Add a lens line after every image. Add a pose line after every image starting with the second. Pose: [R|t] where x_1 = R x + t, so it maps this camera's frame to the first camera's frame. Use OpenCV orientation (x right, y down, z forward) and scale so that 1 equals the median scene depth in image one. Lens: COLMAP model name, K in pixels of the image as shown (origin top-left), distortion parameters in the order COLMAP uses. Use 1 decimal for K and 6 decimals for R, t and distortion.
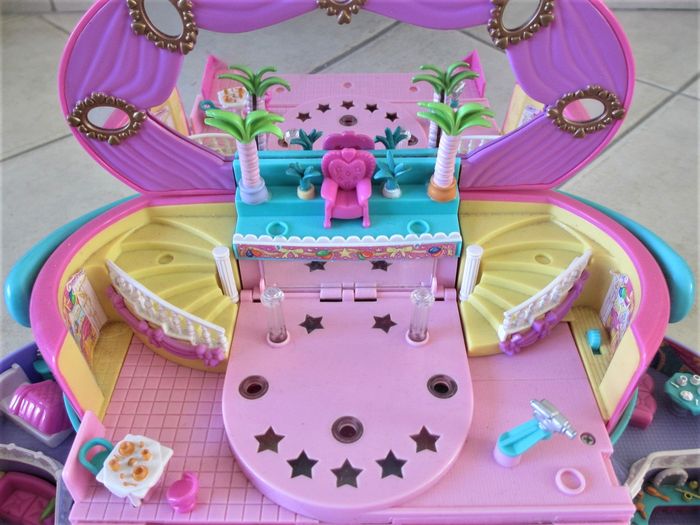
lens RADIAL K [[573.5, 0, 350.0], [0, 573.5, 262.5], [0, 0, 1]] dist [-0.015102, -0.001295]
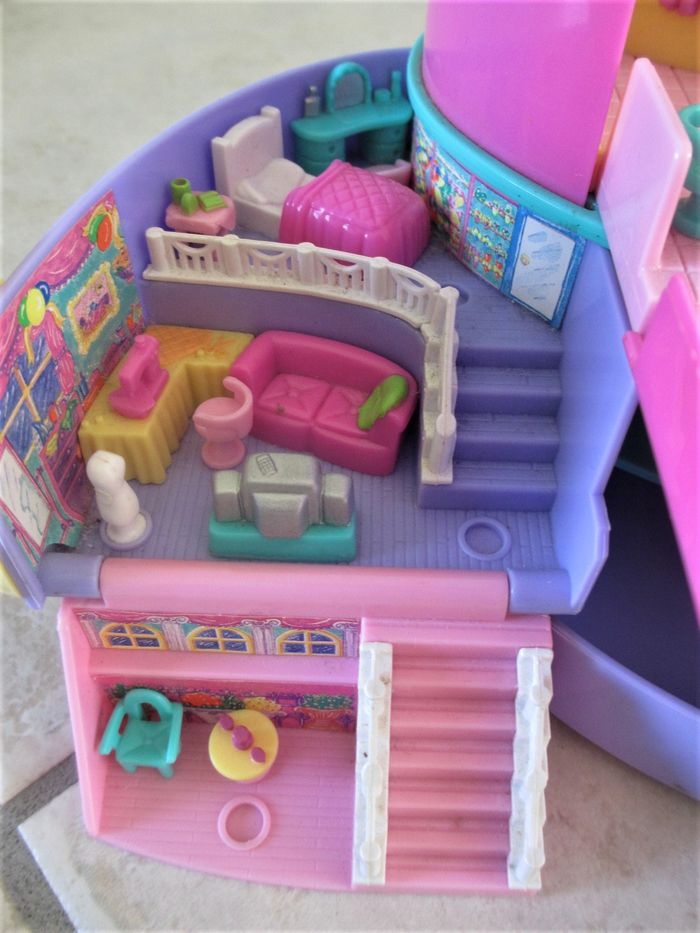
lens RADIAL K [[761.4, 0, 350.0], [0, 761.4, 466.5], [0, 0, 1]] dist [-0.044928, 0.001108]
pose [[0.998678, 0.048971, -0.015599, -0.569729], [-0.046380, 0.989485, 0.136998, 0.424200], [0.022144, -0.136093, 0.990449, 0.432517]]
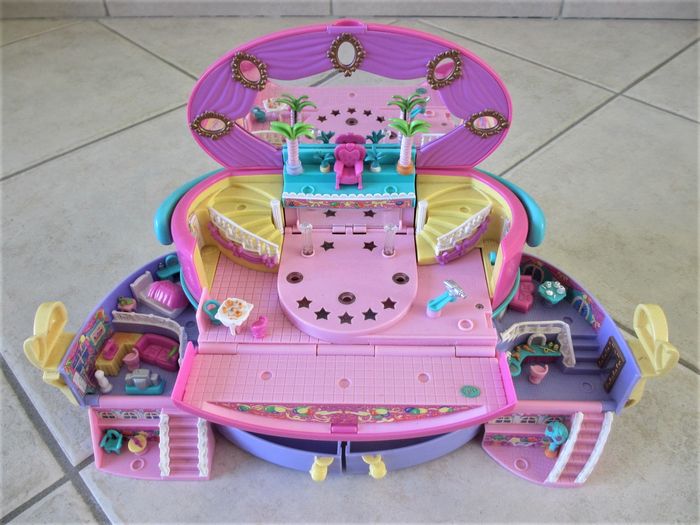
lens RADIAL K [[571.3, 0, 350.0], [0, 571.3, 262.5], [0, 0, 1]] dist [-0.044928, 0.001108]
pose [[0.999816, 0.013363, -0.013777, 0.025798], [-0.012882, 0.999325, 0.034409, 0.100838], [0.014228, -0.034225, 0.999313, -0.725846]]
